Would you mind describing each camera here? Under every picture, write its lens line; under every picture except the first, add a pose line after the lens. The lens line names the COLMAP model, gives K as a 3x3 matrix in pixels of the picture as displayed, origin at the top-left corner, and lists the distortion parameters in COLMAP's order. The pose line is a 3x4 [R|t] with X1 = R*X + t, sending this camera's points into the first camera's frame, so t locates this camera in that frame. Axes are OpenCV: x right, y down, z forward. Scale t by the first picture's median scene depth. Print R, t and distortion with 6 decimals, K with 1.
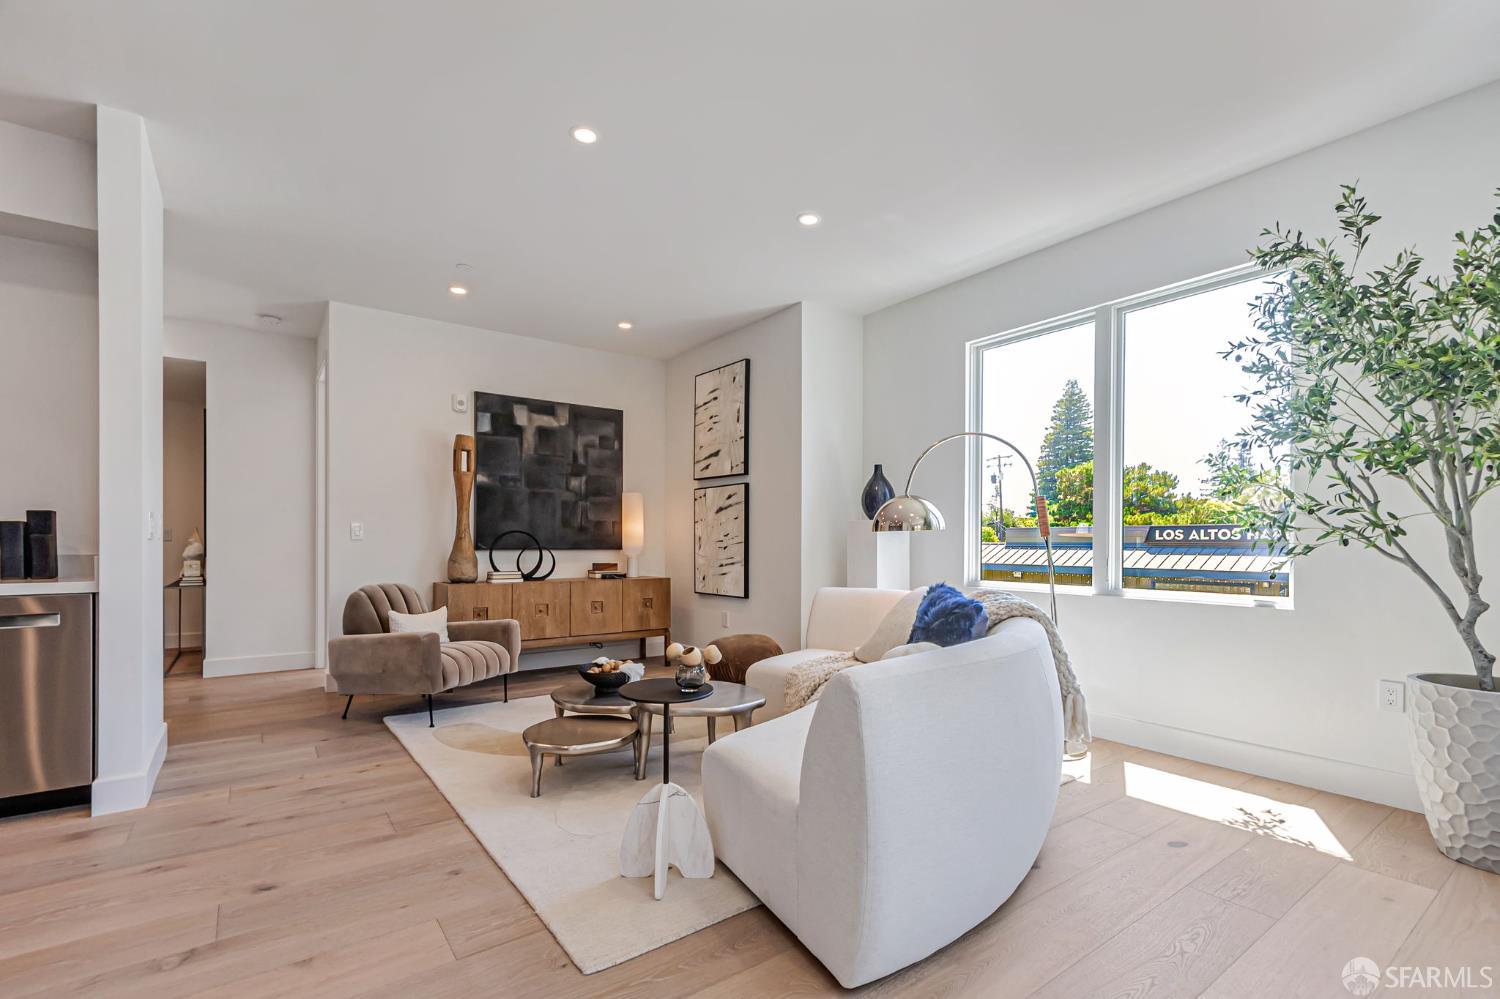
lens RADIAL K [[688.4, 0, 747.4], [0, 688.4, 535.3], [0, 0, 1]] dist [0.012276, -0.003501]
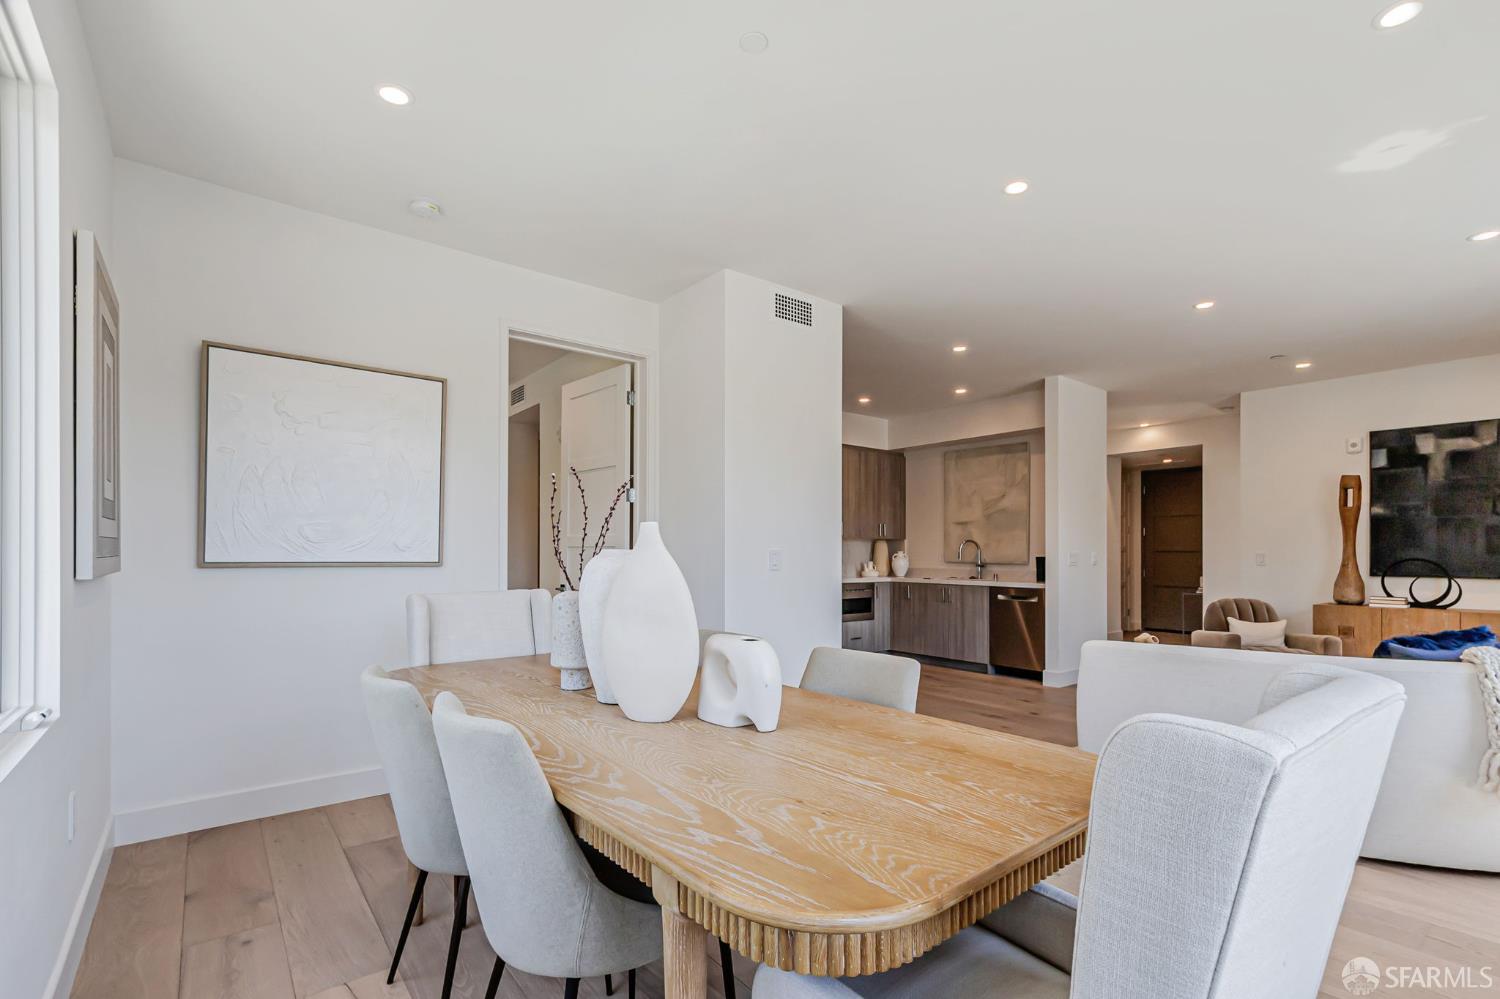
lens RADIAL K [[688.4, 0, 762.3], [0, 688.4, 542.9], [0, 0, 1]] dist [0.012276, -0.003501]
pose [[0.052599, -0.016918, -0.998472, 1.294484], [0.006693, 0.999840, -0.016589, -0.038085], [0.998593, -0.005810, 0.052703, -0.050090]]
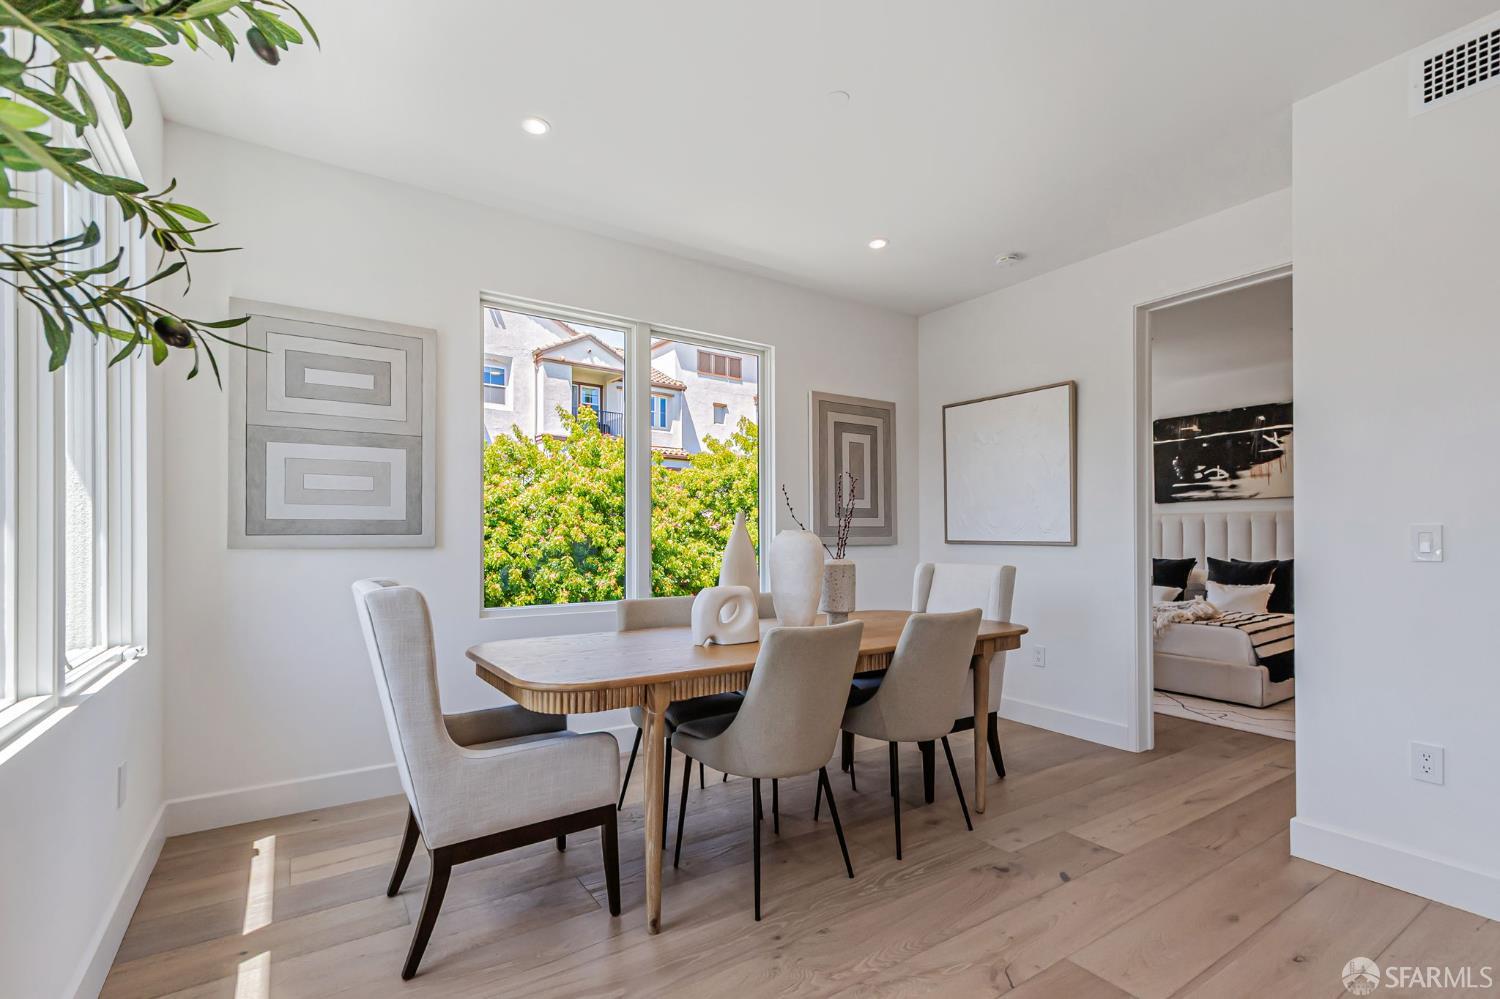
lens RADIAL K [[688.4, 0, 754.3], [0, 688.4, 532.1], [0, 0, 1]] dist [0.012276, -0.003501]
pose [[-0.998979, -0.003845, 0.045011, 0.573277], [-0.004603, 0.999849, -0.016744, -0.022170], [-0.044940, -0.016934, -0.998846, 0.920281]]
